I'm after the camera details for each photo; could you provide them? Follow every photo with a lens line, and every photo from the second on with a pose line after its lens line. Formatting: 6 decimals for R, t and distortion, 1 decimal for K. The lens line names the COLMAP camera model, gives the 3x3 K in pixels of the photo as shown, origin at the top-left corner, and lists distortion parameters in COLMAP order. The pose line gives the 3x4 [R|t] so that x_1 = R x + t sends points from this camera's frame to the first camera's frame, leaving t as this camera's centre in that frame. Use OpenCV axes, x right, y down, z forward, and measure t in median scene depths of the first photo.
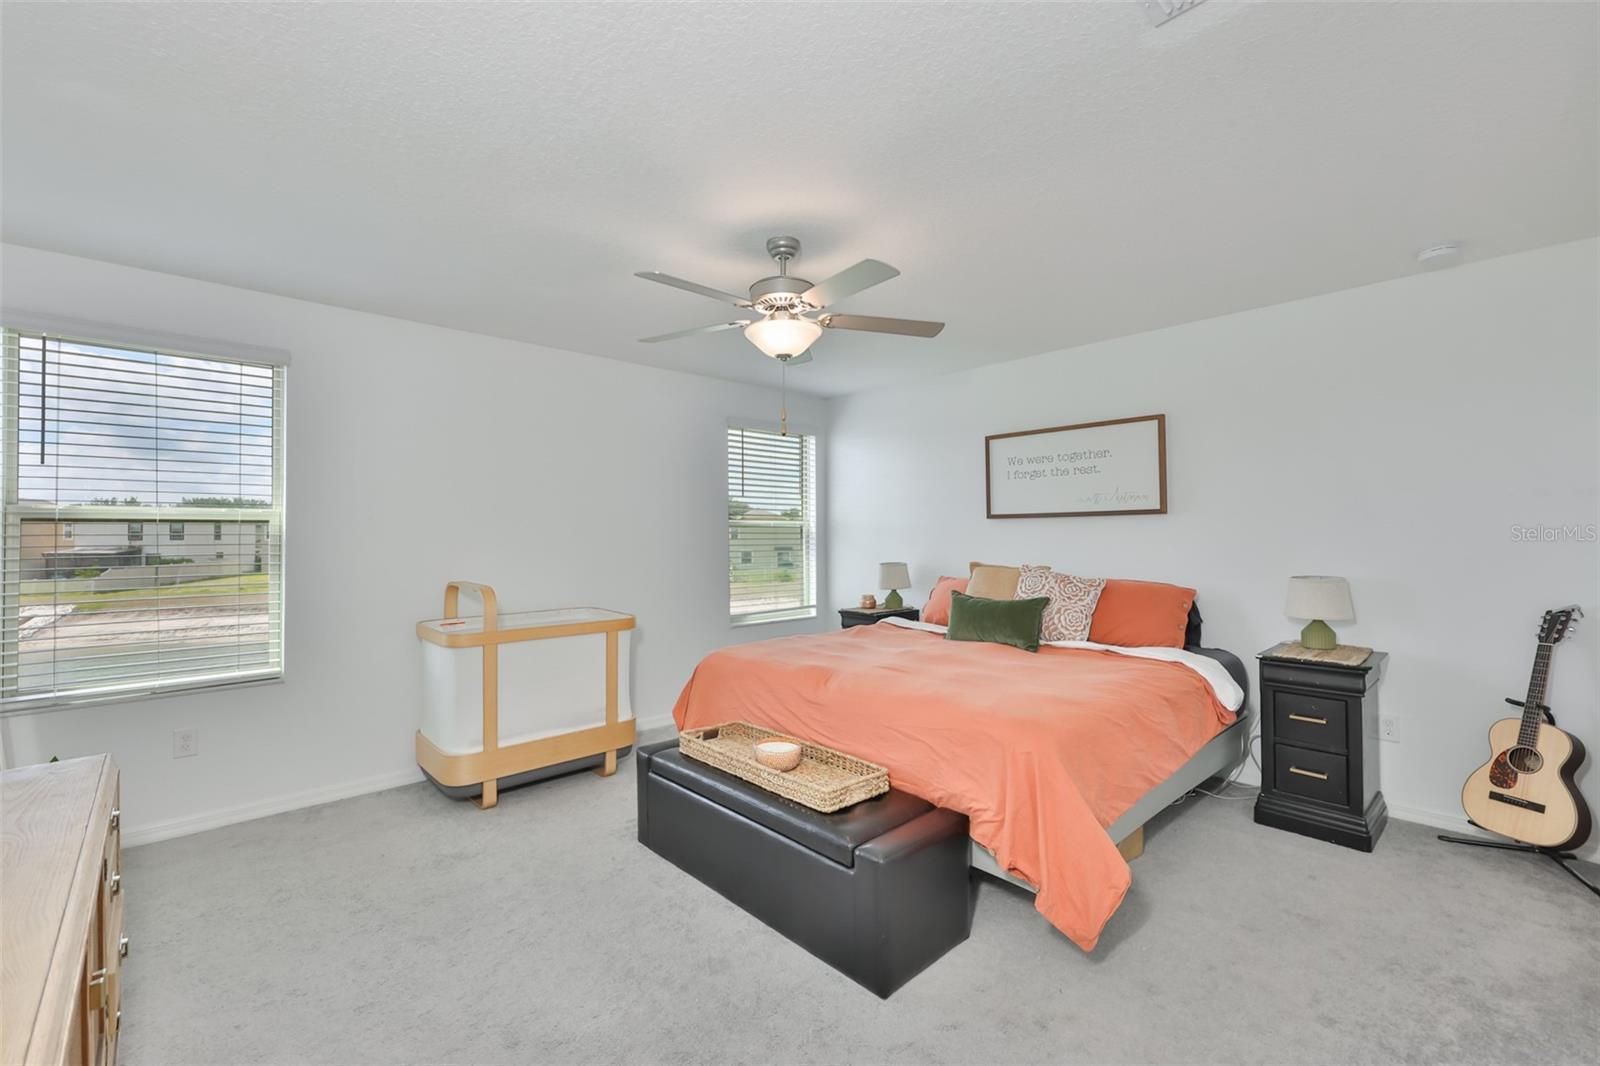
lens RADIAL K [[670.6, 0, 802.3], [0, 670.6, 539.7], [0, 0, 1]] dist [0.000797, 0.000035]
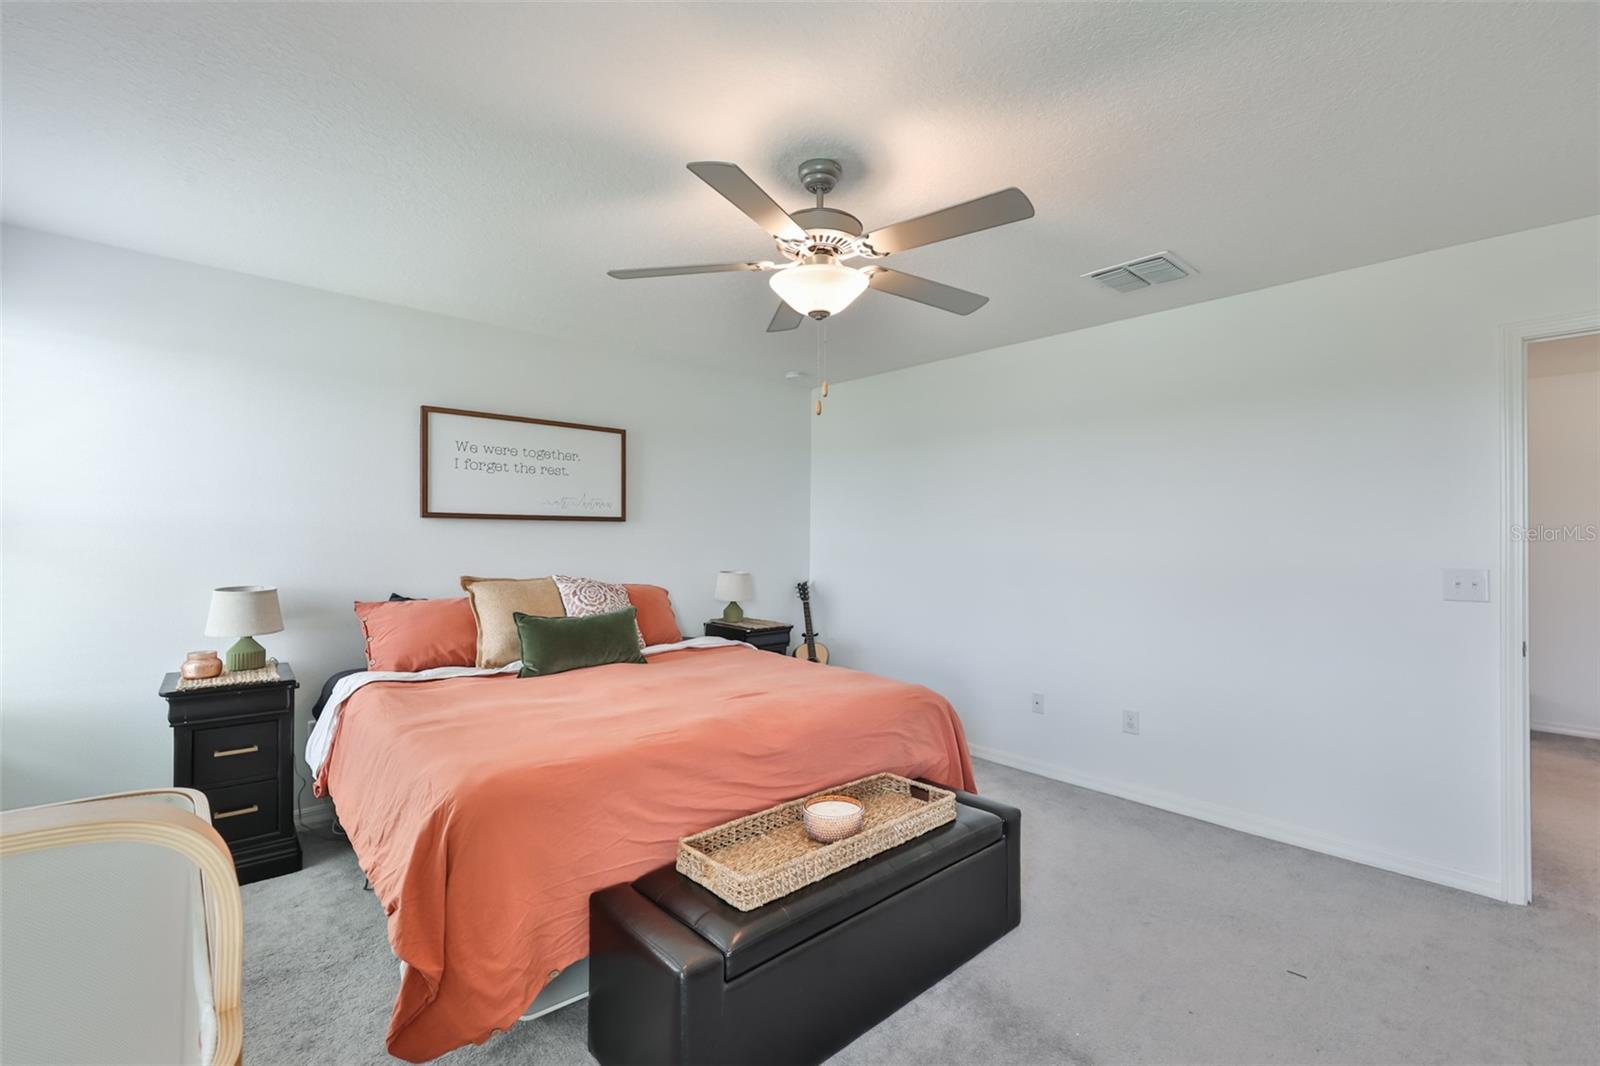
lens RADIAL K [[696.8, 0, 800.0], [0, 696.8, 533.0], [0, 0, 1]] dist [0.000692, 0.000050]
pose [[0.023590, 0.020608, 0.999509, -0.527111], [0.006654, 0.999762, -0.020771, 0.004382], [-0.999700, 0.007140, 0.023448, 0.632865]]
